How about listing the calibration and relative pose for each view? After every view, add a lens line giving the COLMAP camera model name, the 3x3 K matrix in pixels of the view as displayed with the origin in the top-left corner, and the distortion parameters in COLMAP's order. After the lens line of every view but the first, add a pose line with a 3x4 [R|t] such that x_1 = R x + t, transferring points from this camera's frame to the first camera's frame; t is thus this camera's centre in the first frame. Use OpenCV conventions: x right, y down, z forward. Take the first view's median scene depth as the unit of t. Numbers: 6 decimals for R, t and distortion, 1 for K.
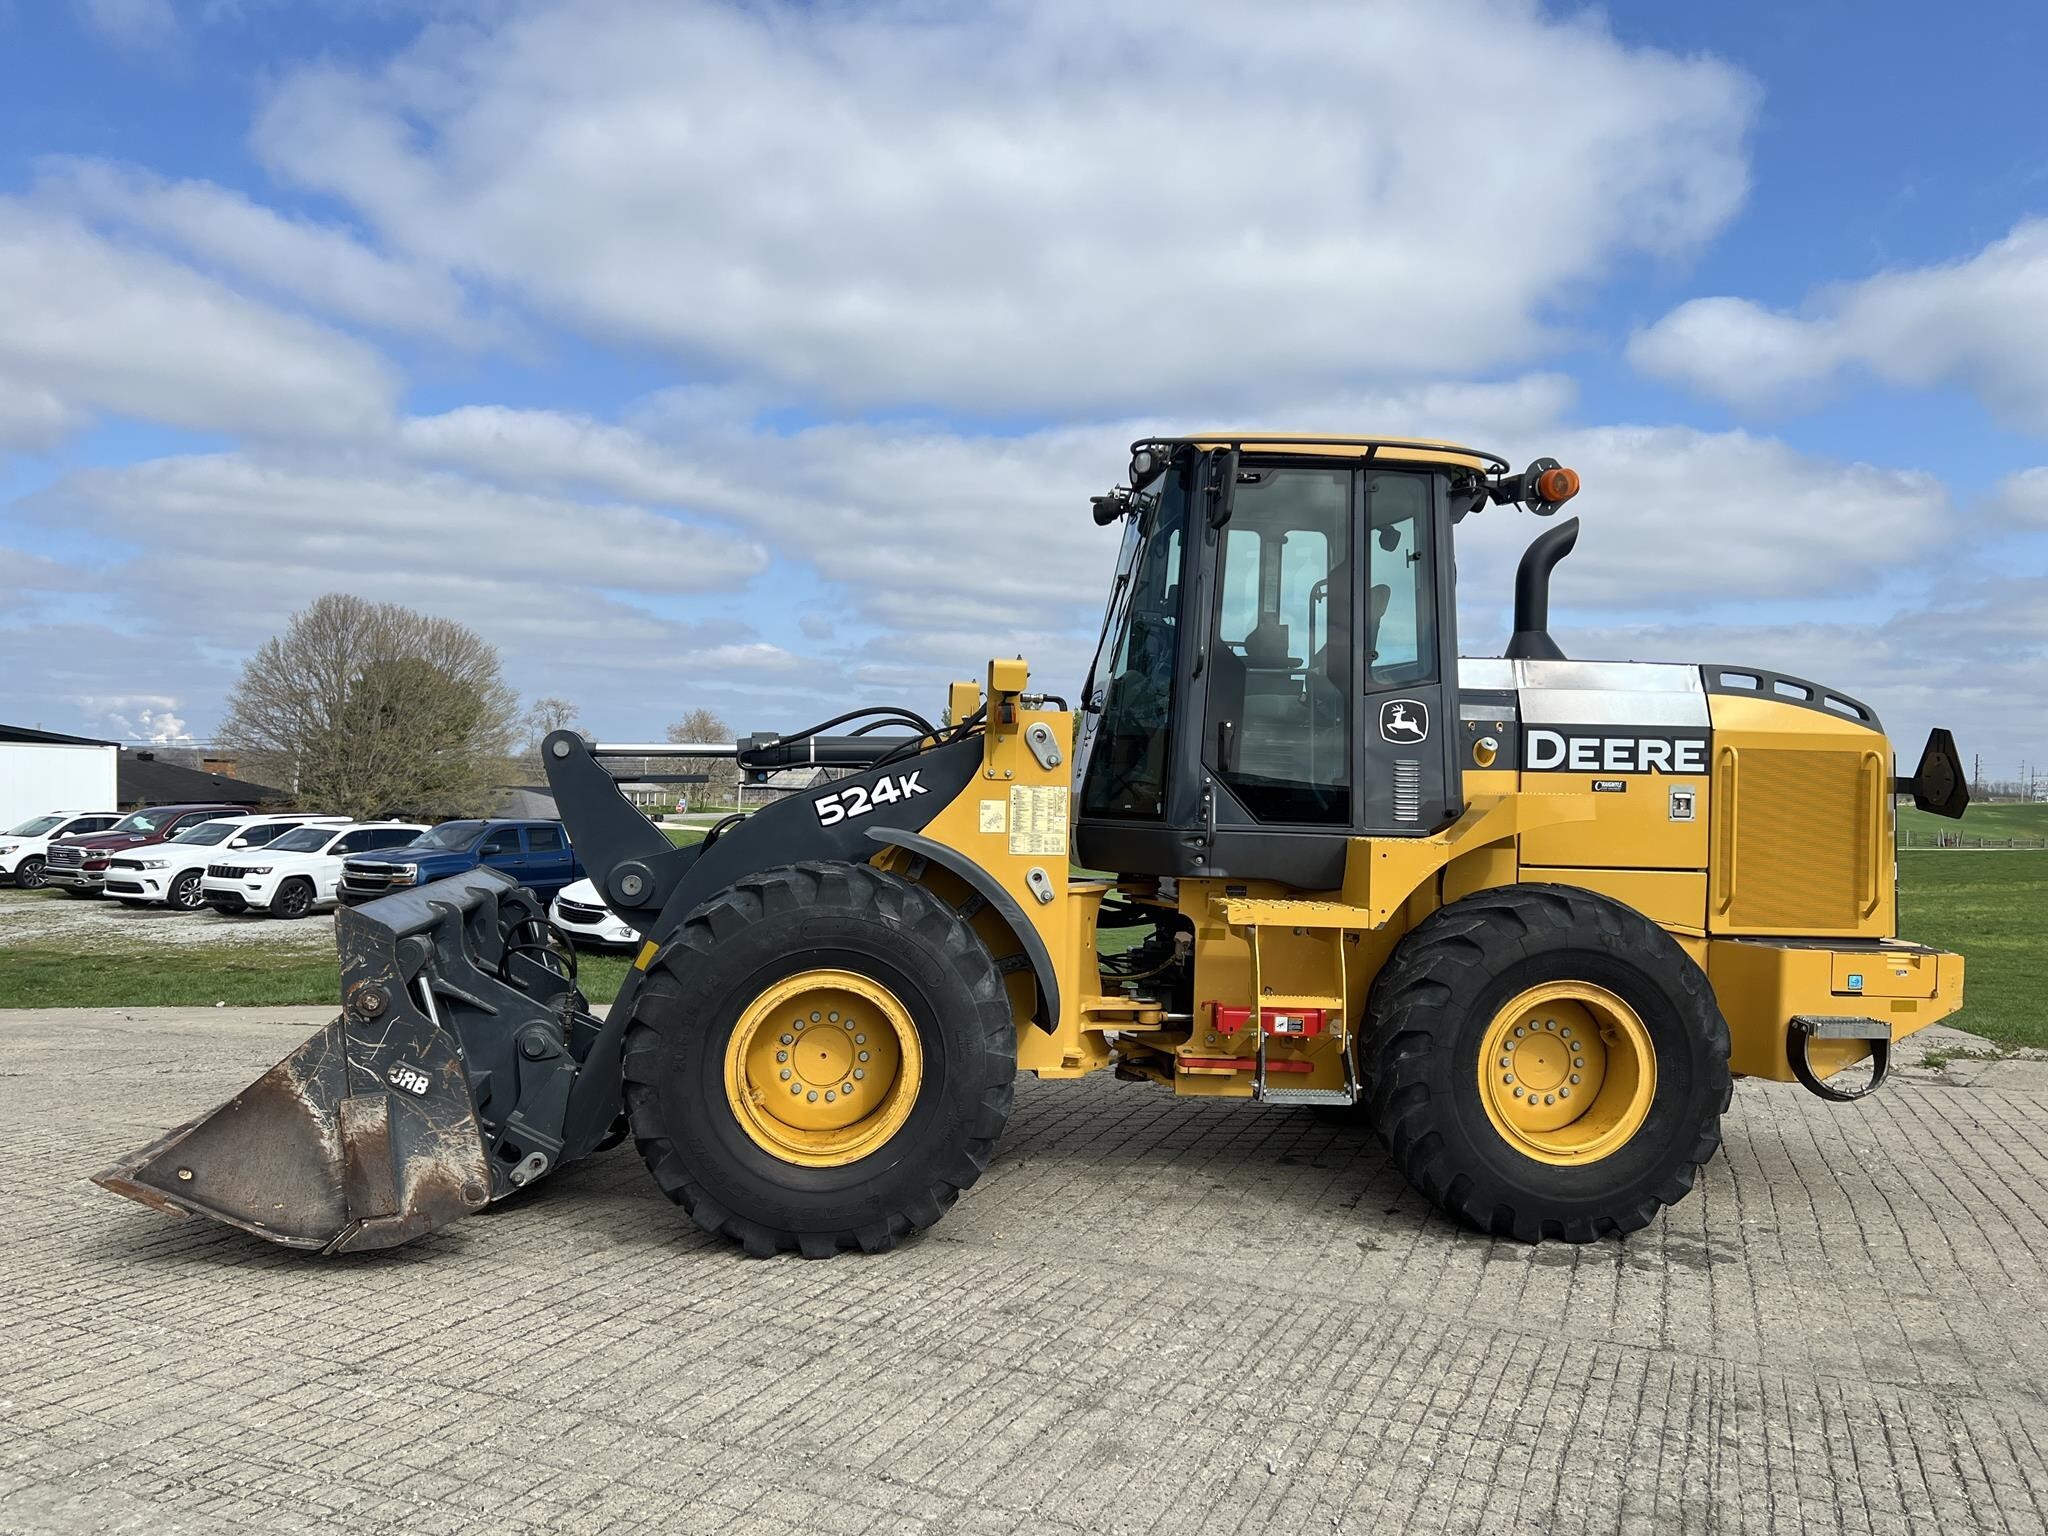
lens RADIAL K [[1528.9, 0, 1022.1], [0, 1528.9, 778.7], [0, 0, 1]] dist [0.054701, -0.056275]
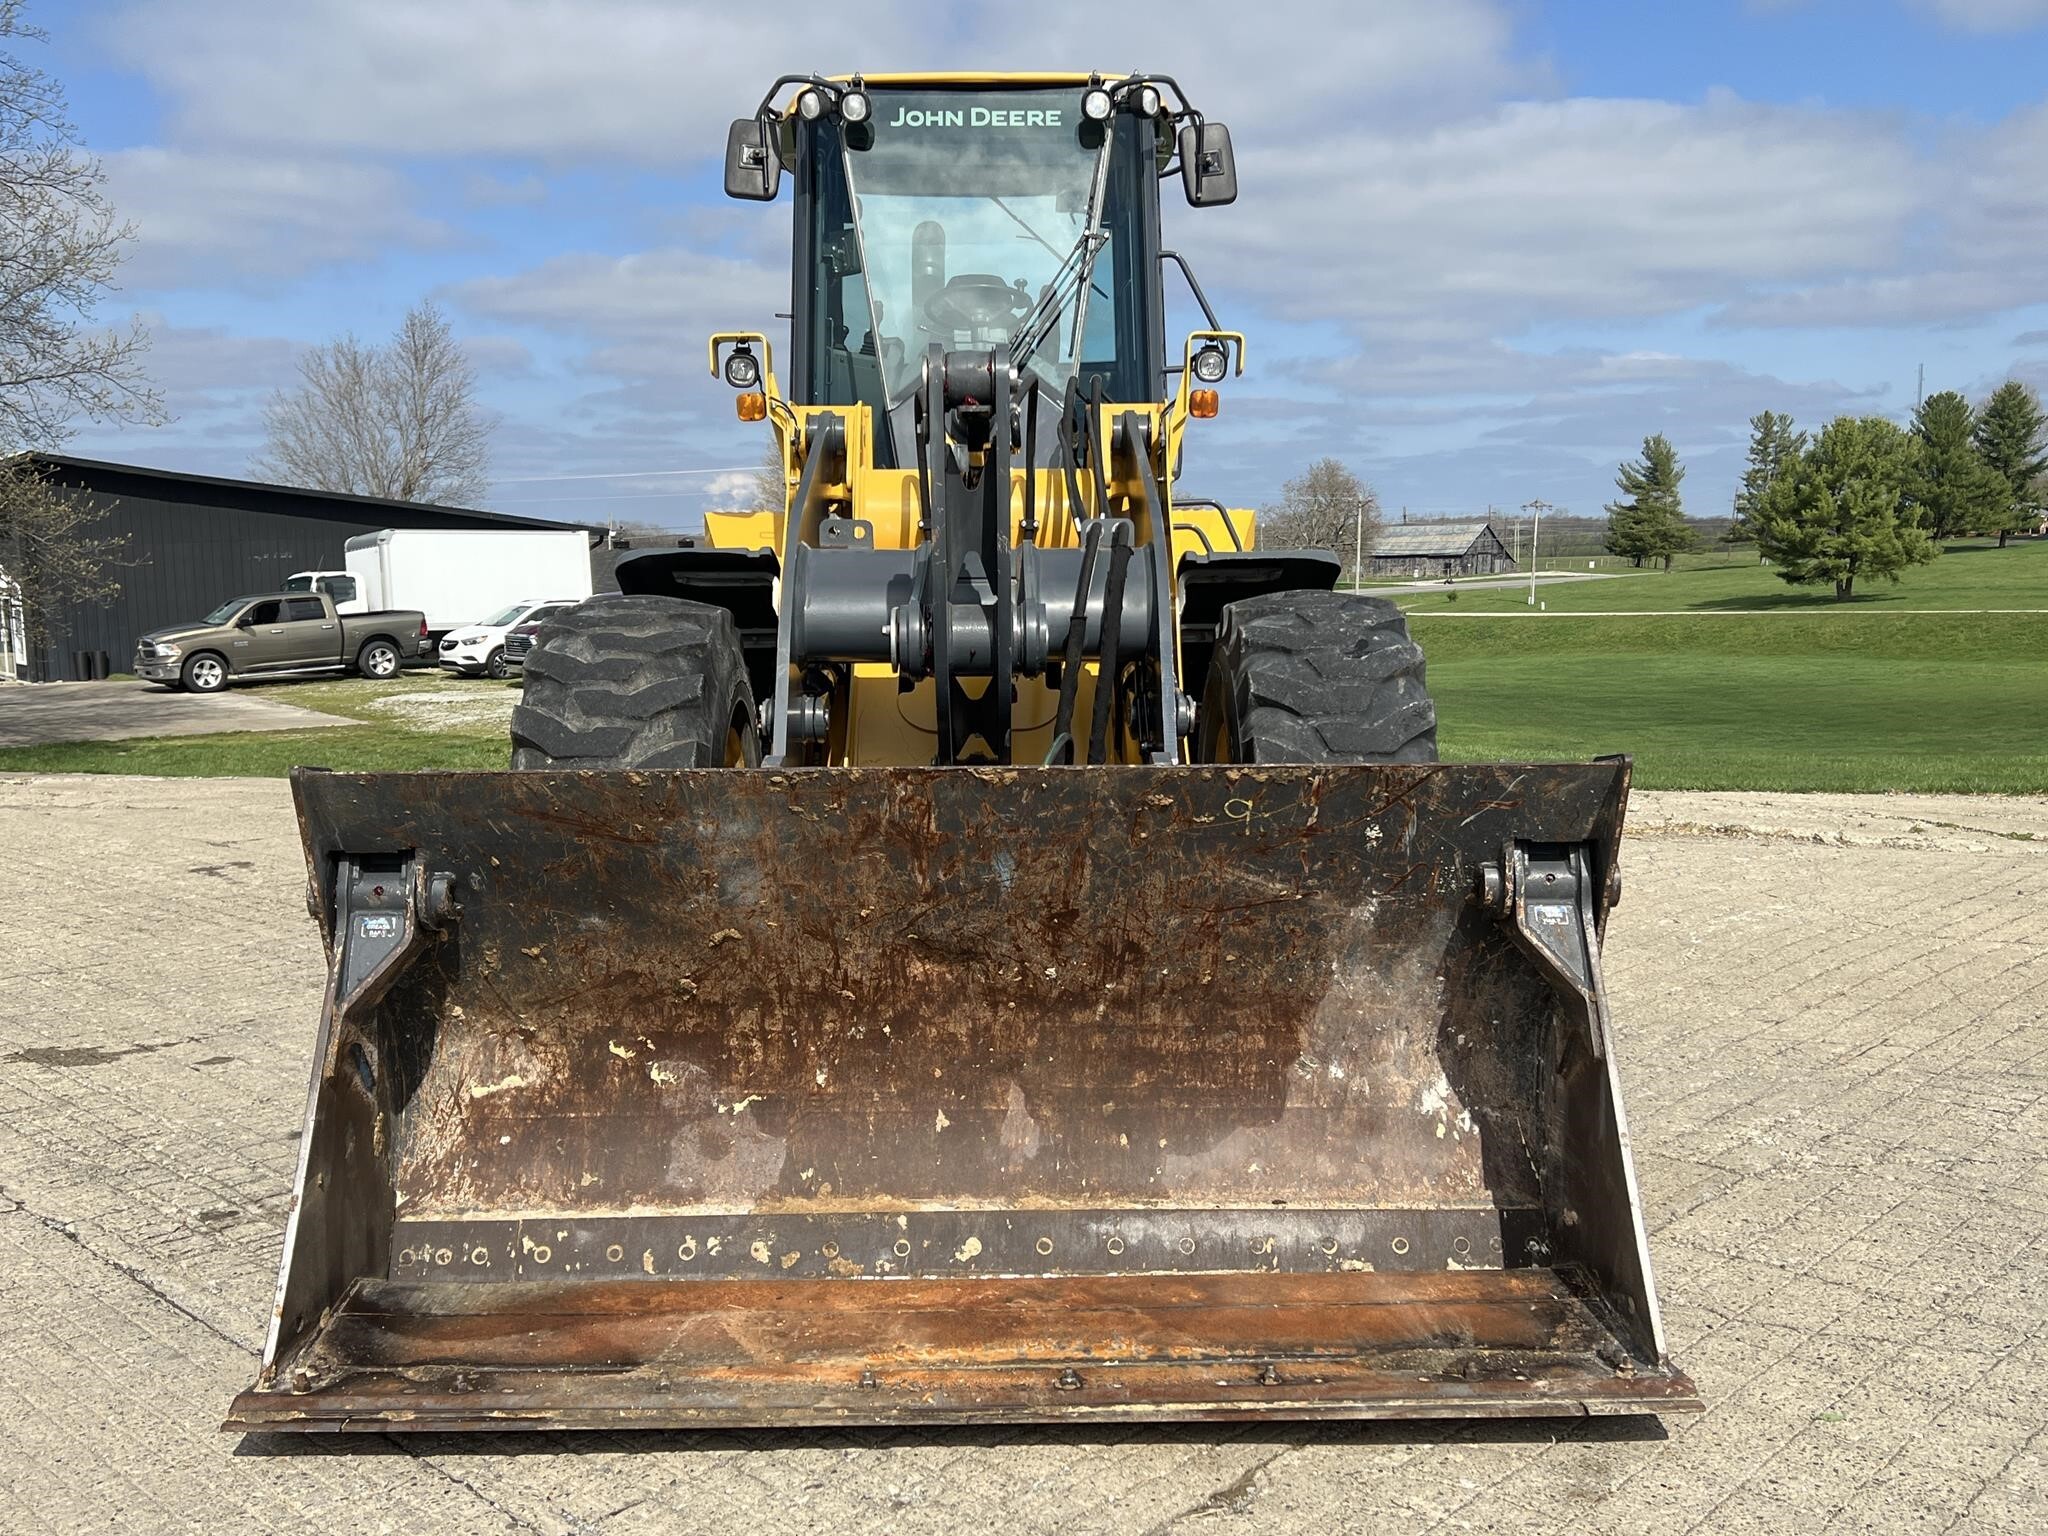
lens RADIAL K [[1918.4, 0, 1027.7], [0, 1918.4, 804.3], [0, 0, 1]] dist [0.120189, -0.228165]
pose [[0.930836, 0.010965, -0.365273, 0.654480], [0.037448, 0.991426, 0.125189, 0.041701], [0.363514, -0.130209, 0.922444, -0.153064]]
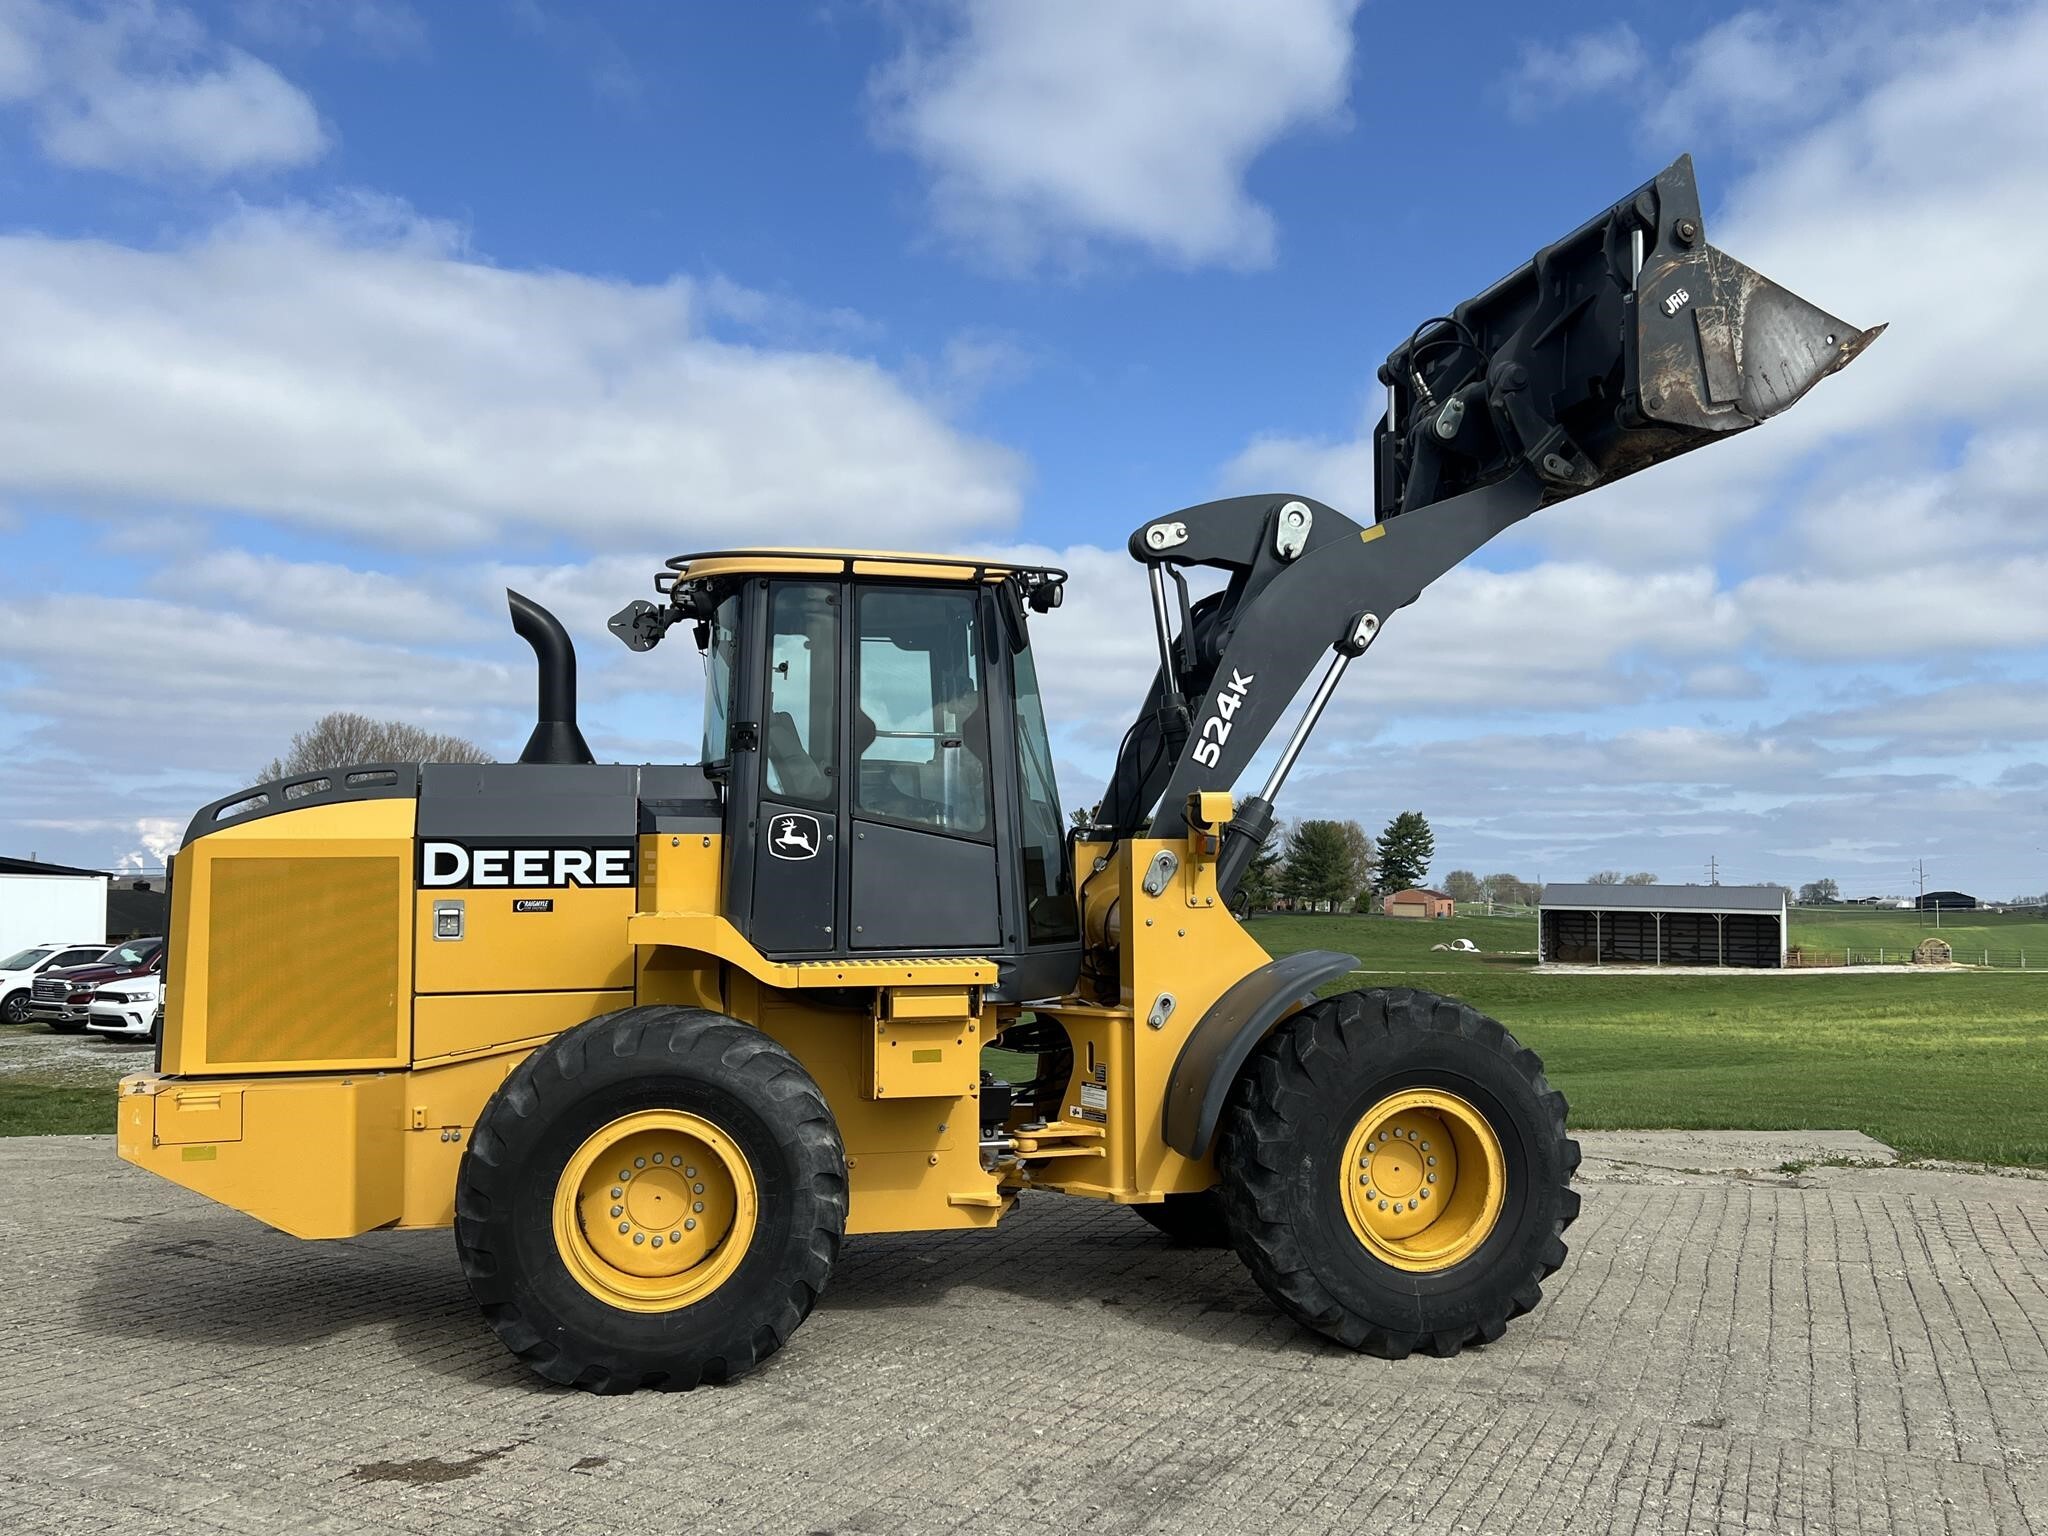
lens RADIAL K [[1673.6, 0, 1021.4], [0, 1673.6, 799.2], [0, 0, 1]] dist [0.053902, -0.054113]
pose [[0.999213, -0.011448, -0.037965, 0.189721], [0.009126, 0.998110, -0.060776, 0.001164], [0.038589, 0.060382, 0.997429, -0.263384]]
